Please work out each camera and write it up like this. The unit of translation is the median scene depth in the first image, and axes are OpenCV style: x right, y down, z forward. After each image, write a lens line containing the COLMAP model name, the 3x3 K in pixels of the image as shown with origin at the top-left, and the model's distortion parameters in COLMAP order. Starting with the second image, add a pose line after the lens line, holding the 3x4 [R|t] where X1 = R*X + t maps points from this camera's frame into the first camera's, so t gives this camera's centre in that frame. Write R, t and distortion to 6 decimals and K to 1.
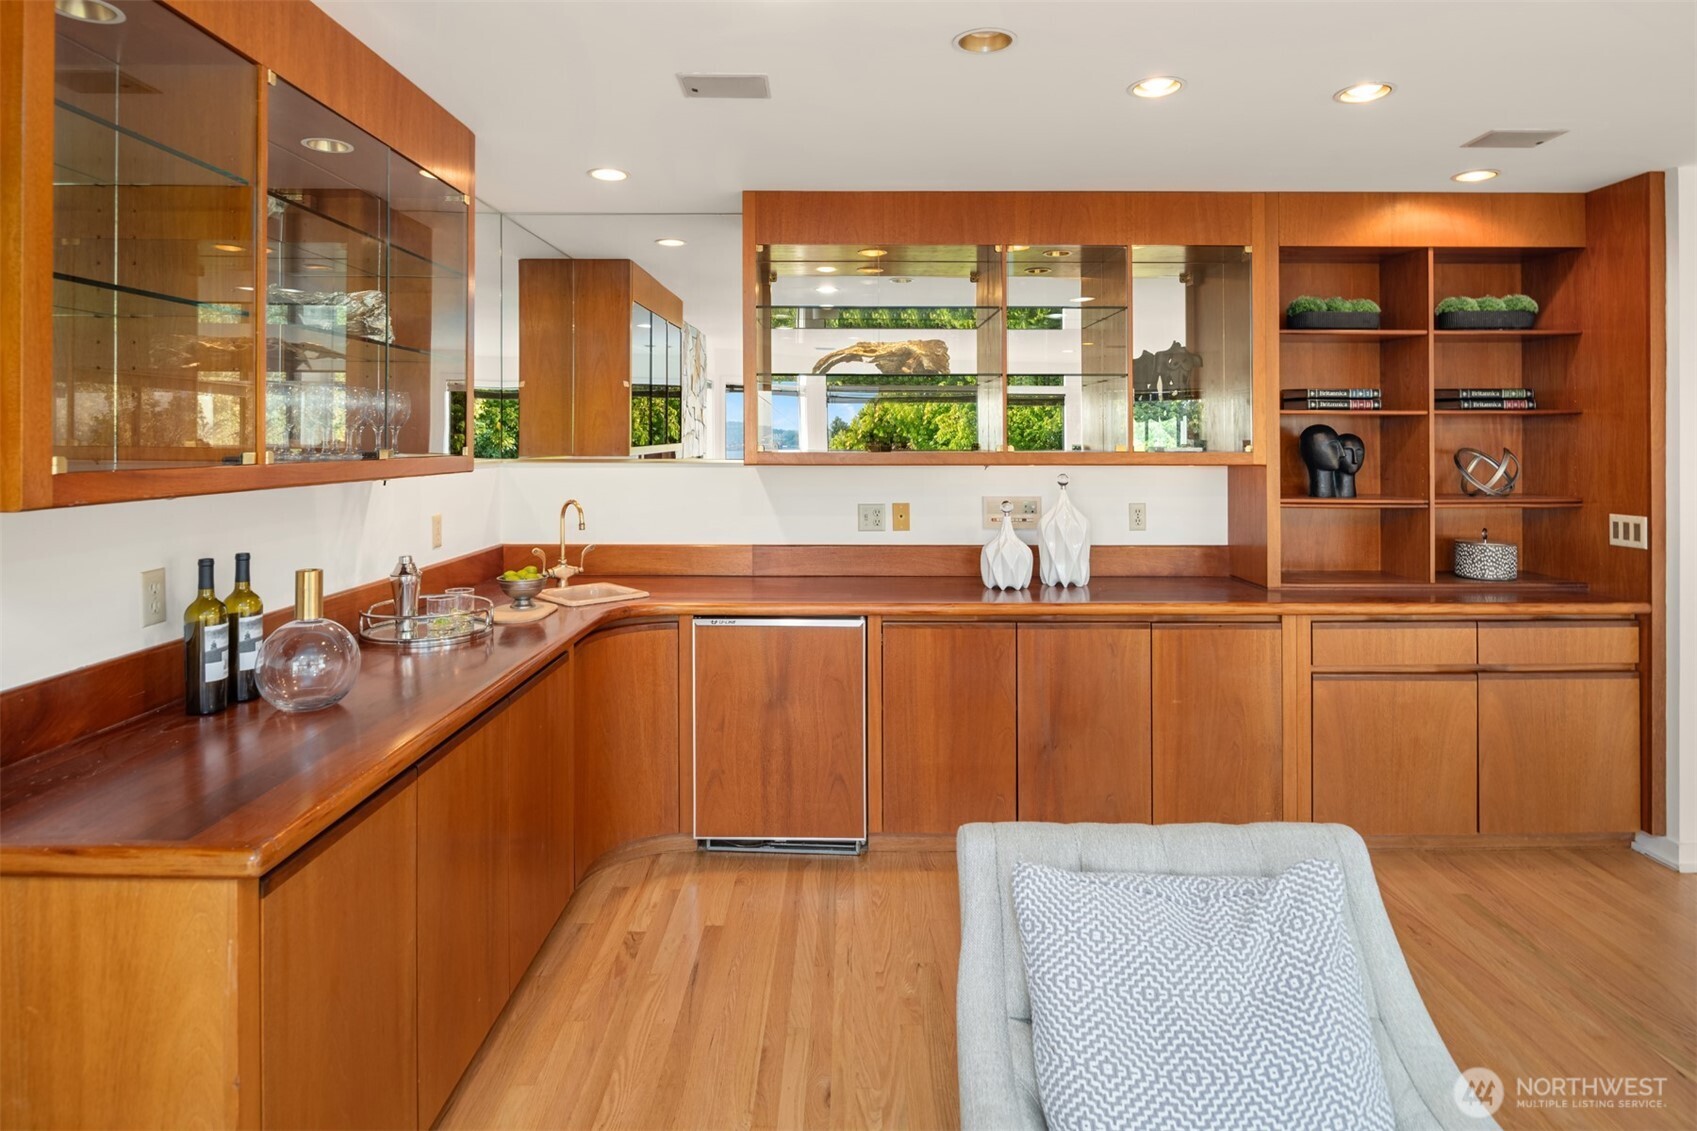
lens RADIAL K [[927.4, 0, 842.9], [0, 927.4, 436.5], [0, 0, 1]] dist [0.000275, 0.000146]
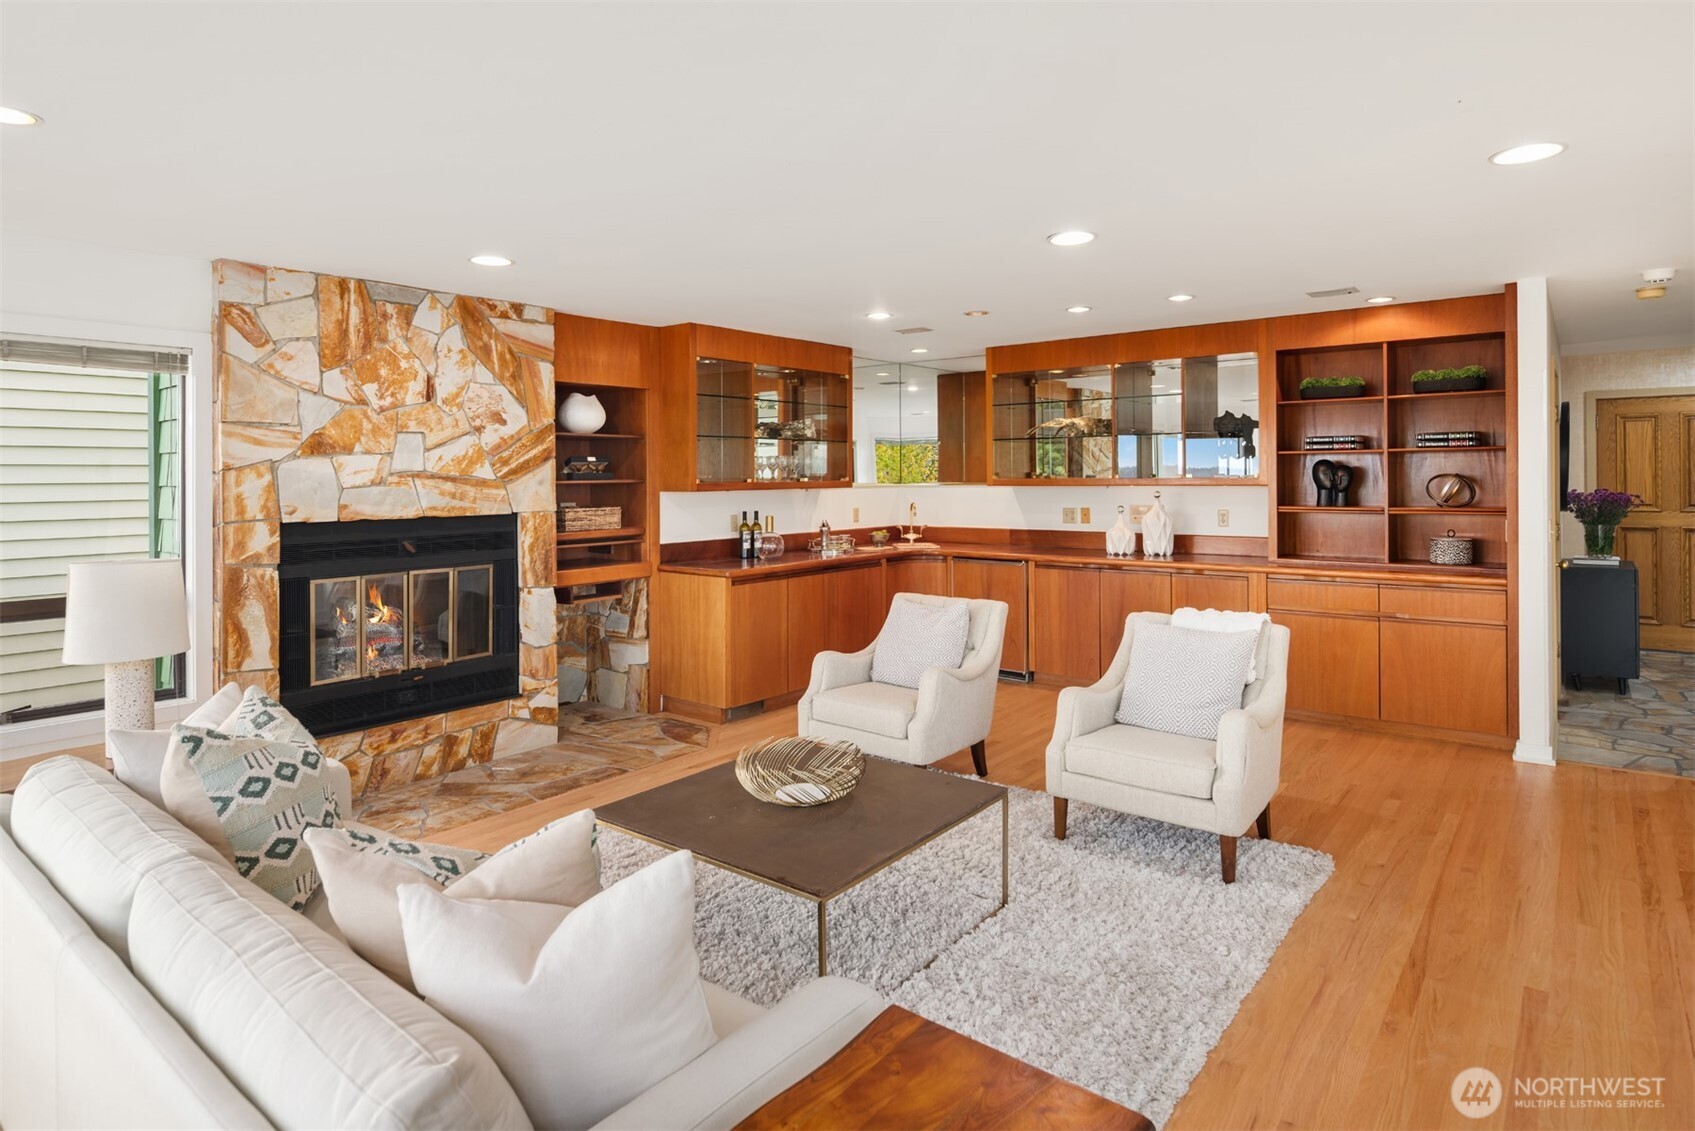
lens RADIAL K [[923.8, 0, 885.6], [0, 923.8, 468.8], [0, 0, 1]] dist [-0.001780, -0.001338]
pose [[0.801392, -0.012914, -0.598000, 0.942360], [0.011338, 0.999915, -0.006399, 0.004549], [0.598032, -0.001652, 0.801470, -0.744964]]
